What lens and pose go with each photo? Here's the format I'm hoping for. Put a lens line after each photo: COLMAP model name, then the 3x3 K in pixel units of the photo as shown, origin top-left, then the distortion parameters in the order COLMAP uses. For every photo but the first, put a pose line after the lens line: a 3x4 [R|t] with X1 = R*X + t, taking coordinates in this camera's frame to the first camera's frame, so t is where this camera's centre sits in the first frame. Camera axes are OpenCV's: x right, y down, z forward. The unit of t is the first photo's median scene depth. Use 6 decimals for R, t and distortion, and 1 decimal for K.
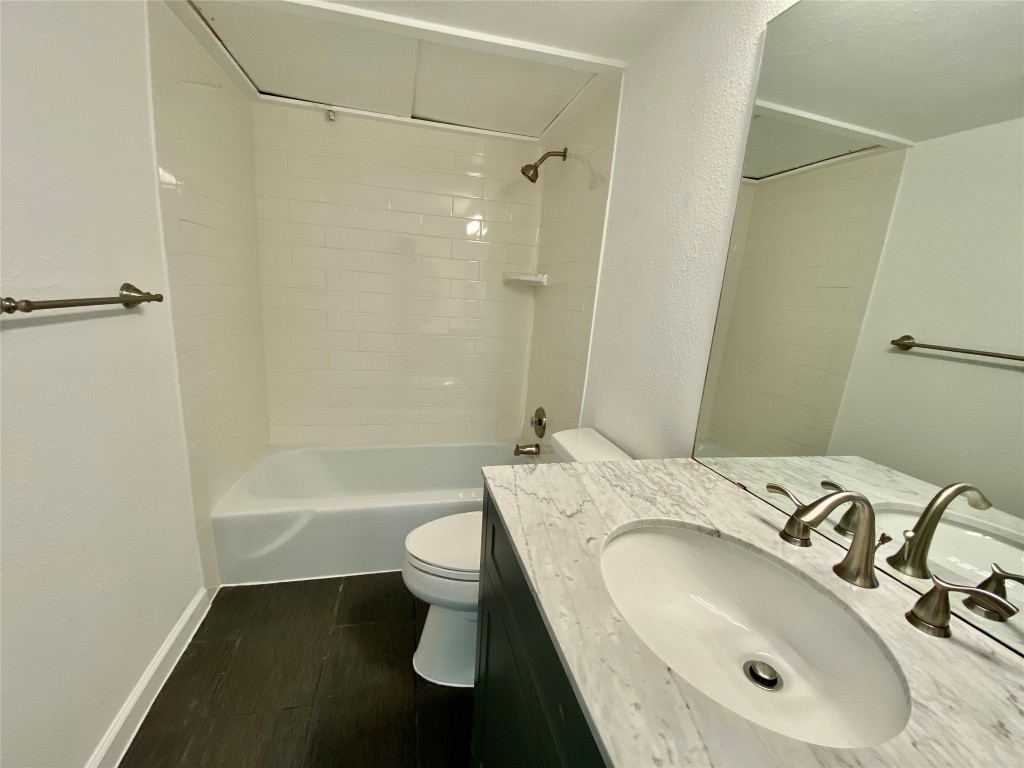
lens RADIAL K [[413.4, 0, 512.0], [0, 413.4, 384.0], [0, 0, 1]] dist [0.044082, -0.036669]
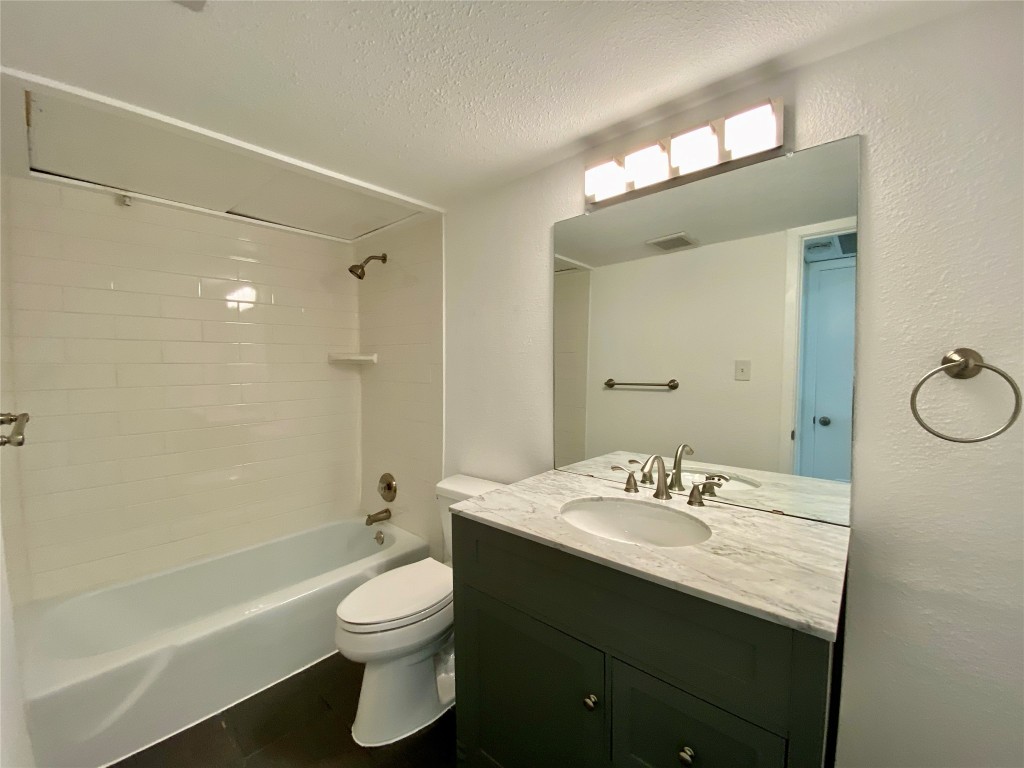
lens RADIAL K [[416.1, 0, 508.9], [0, 416.1, 386.5], [0, 0, 1]] dist [0.019351, -0.020738]
pose [[0.819975, -0.099766, 0.563637, -0.605195], [0.182457, 0.978884, -0.092170, -0.014700], [-0.542540, 0.178417, 0.820864, -0.258119]]
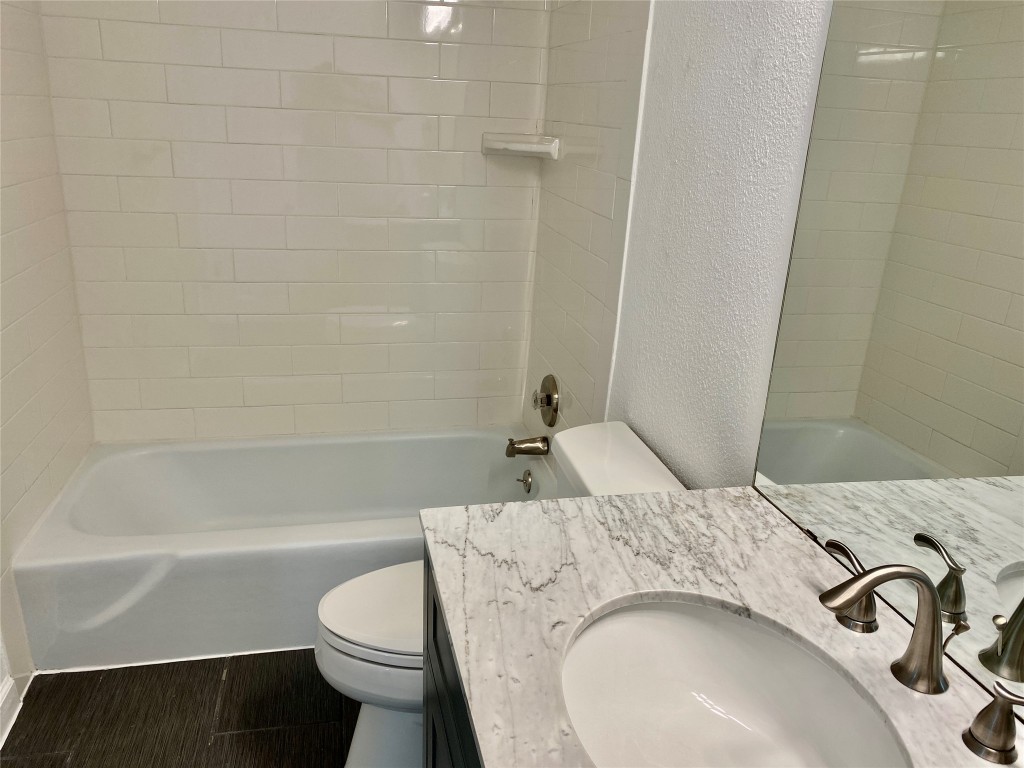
lens RADIAL K [[786.0, 0, 508.7], [0, 786.0, 368.9], [0, 0, 1]] dist [0.029029, -0.004494]
pose [[0.999398, -0.012857, -0.032235, 0.108566], [0.015989, 0.994974, 0.098852, -0.141146], [0.030802, -0.099308, 0.994580, -0.219331]]
